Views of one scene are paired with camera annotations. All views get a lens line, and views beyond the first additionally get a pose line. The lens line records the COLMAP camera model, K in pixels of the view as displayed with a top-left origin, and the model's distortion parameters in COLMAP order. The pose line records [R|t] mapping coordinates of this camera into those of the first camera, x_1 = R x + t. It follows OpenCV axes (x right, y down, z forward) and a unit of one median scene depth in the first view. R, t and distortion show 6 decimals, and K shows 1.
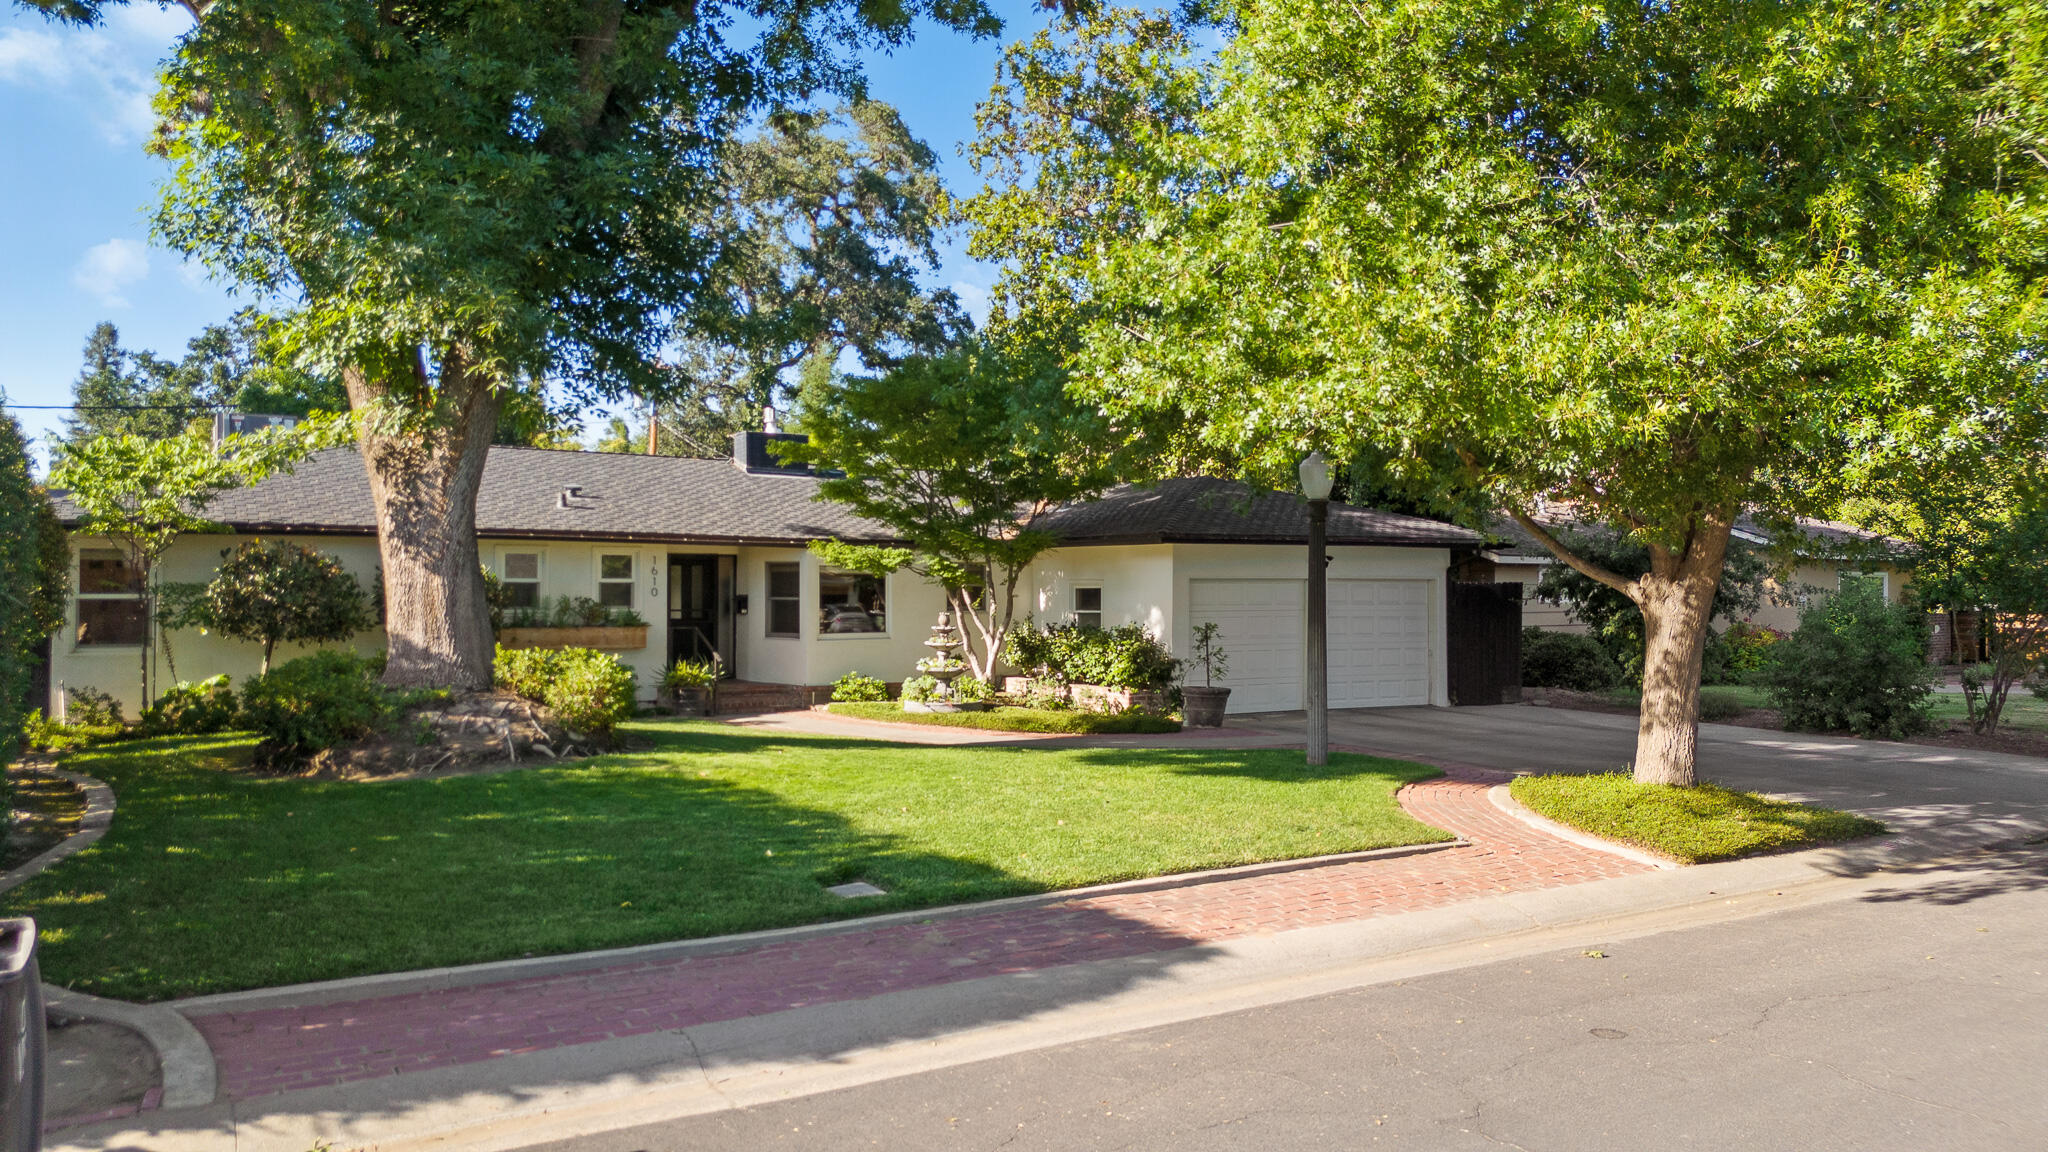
lens RADIAL K [[1431.5, 0, 1024.0], [0, 1431.5, 576.0], [0, 0, 1]] dist [0.043074, -0.046467]
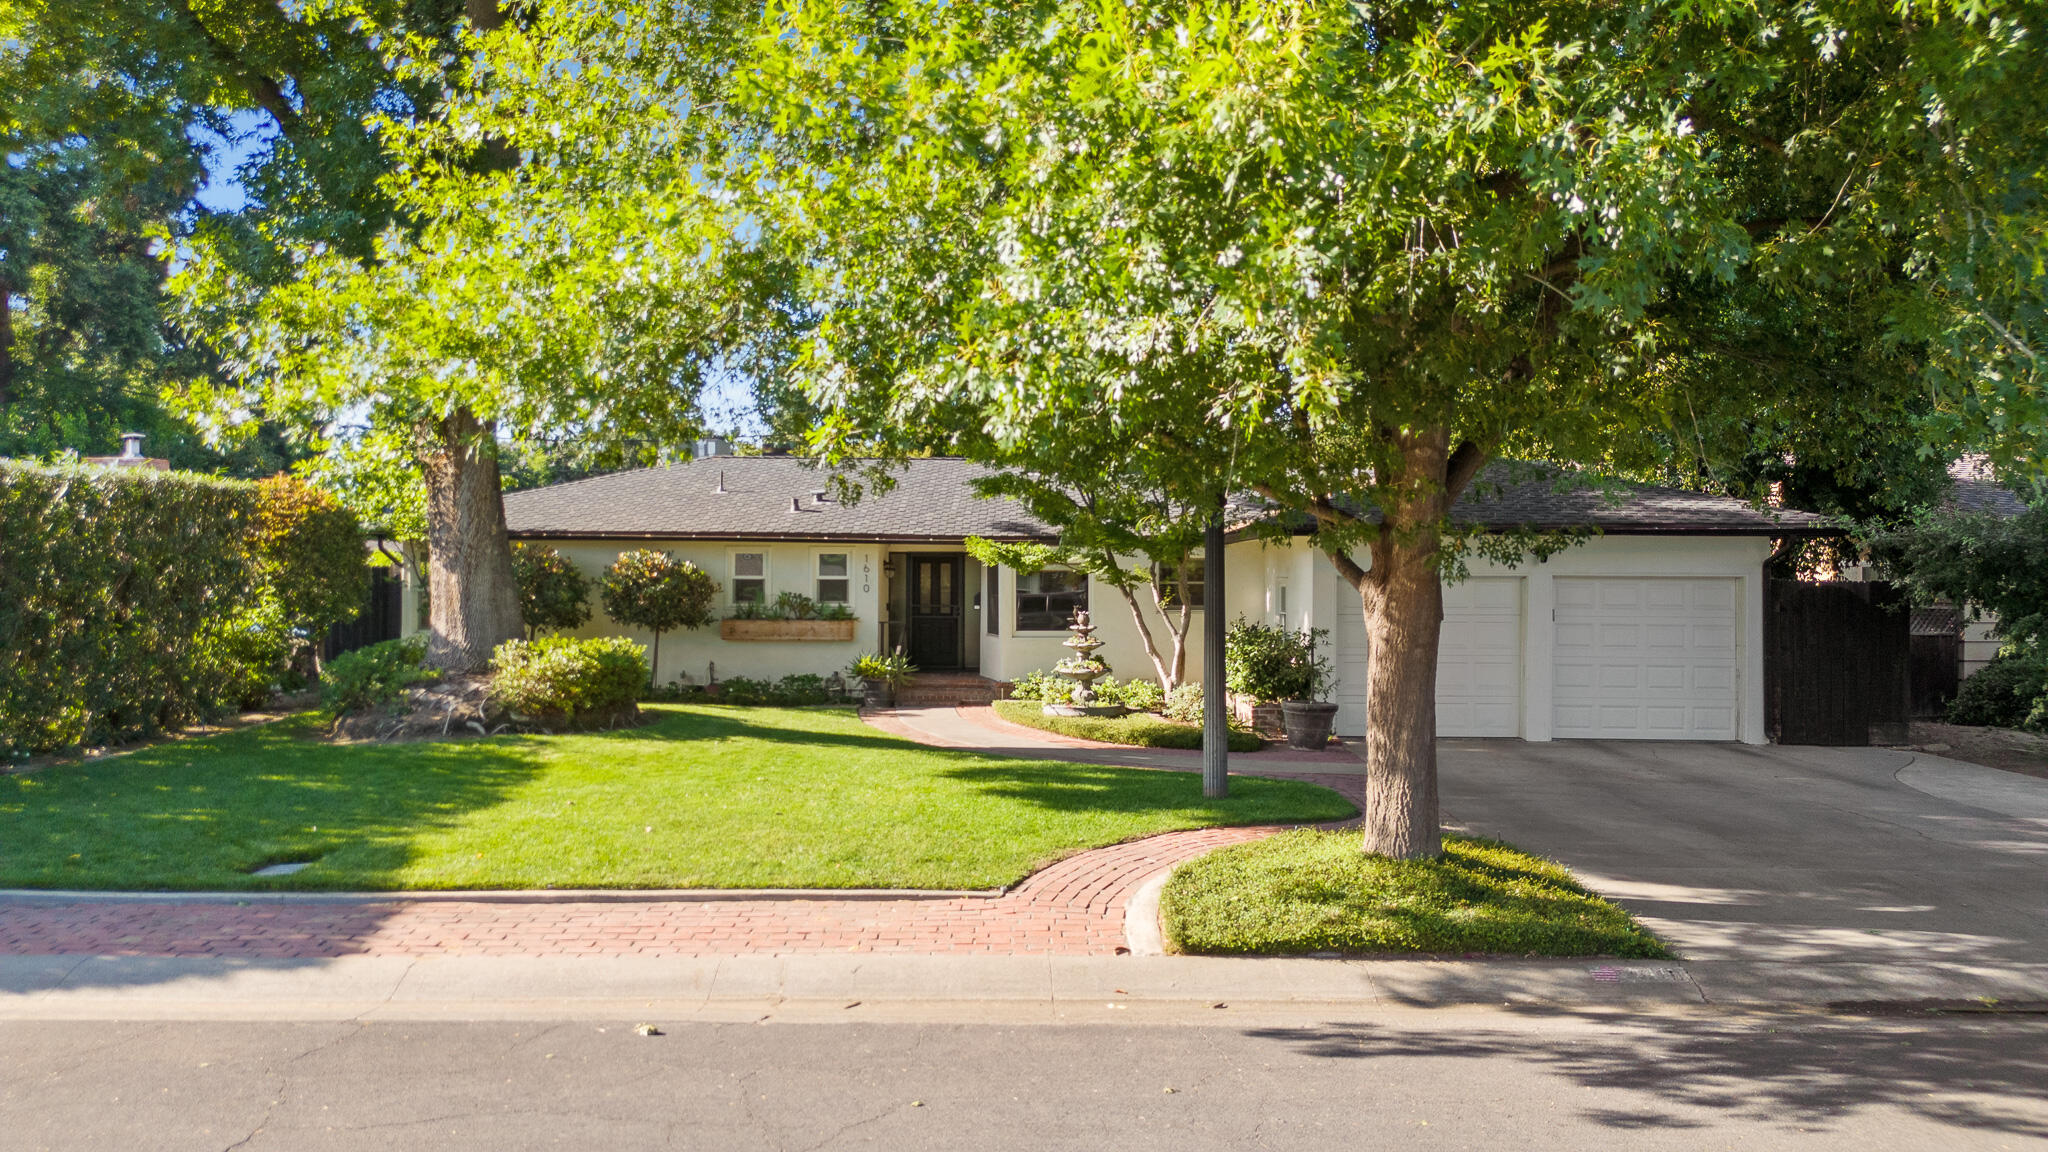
lens RADIAL K [[1431.5, 0, 1024.0], [0, 1431.5, 576.0], [0, 0, 1]] dist [0.043074, -0.046467]
pose [[0.854066, 0.001461, -0.520163, 0.410986], [0.000627, 0.999992, 0.003838, -0.002121], [0.520165, -0.003604, 0.854058, 0.160572]]
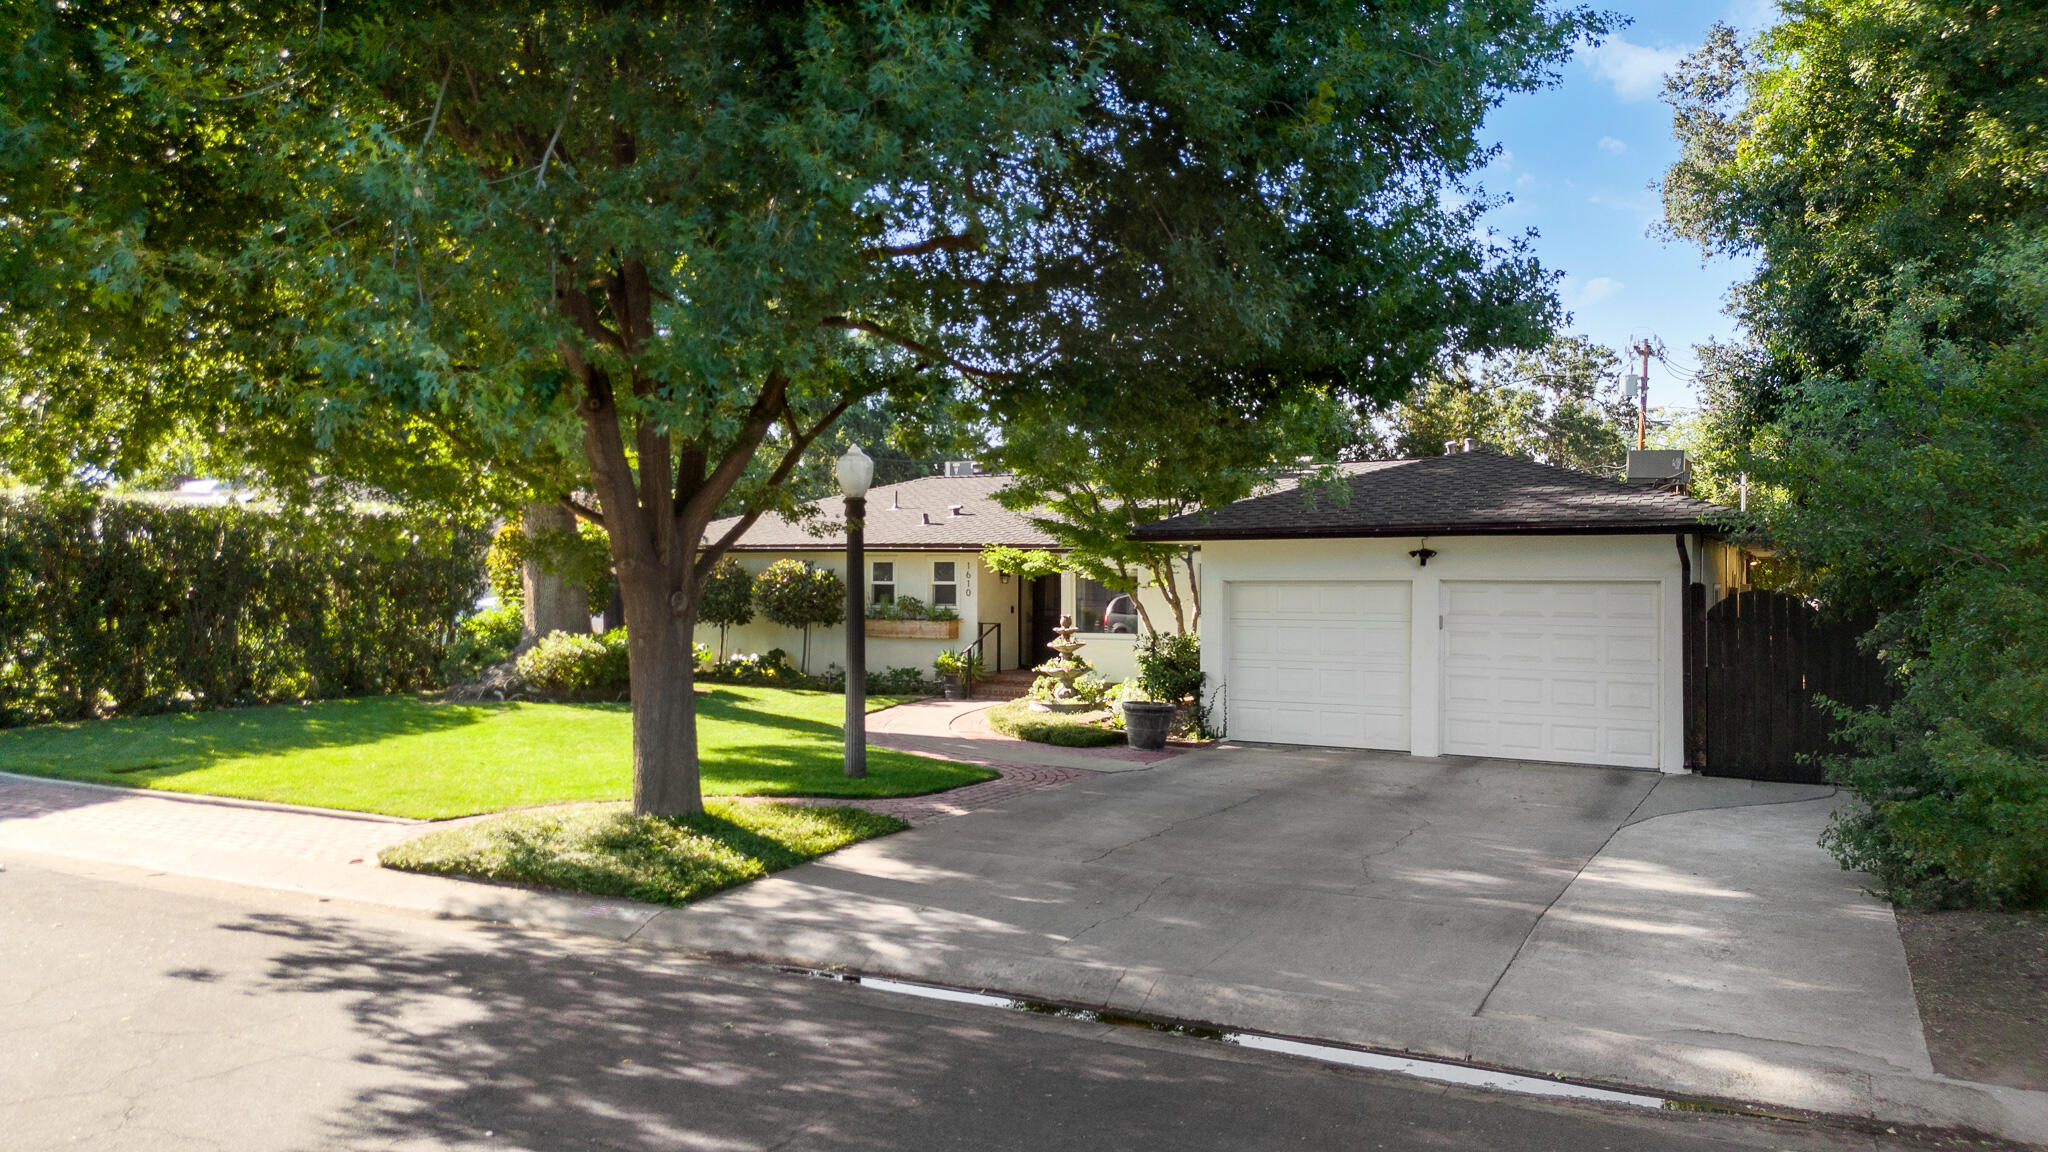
lens RADIAL K [[1431.5, 0, 1024.0], [0, 1431.5, 576.0], [0, 0, 1]] dist [0.043074, -0.046467]
pose [[0.500411, -0.002857, -0.865783, 0.827101], [0.004468, 0.999990, -0.000718, -0.001680], [0.865777, -0.003509, 0.500418, 0.465087]]
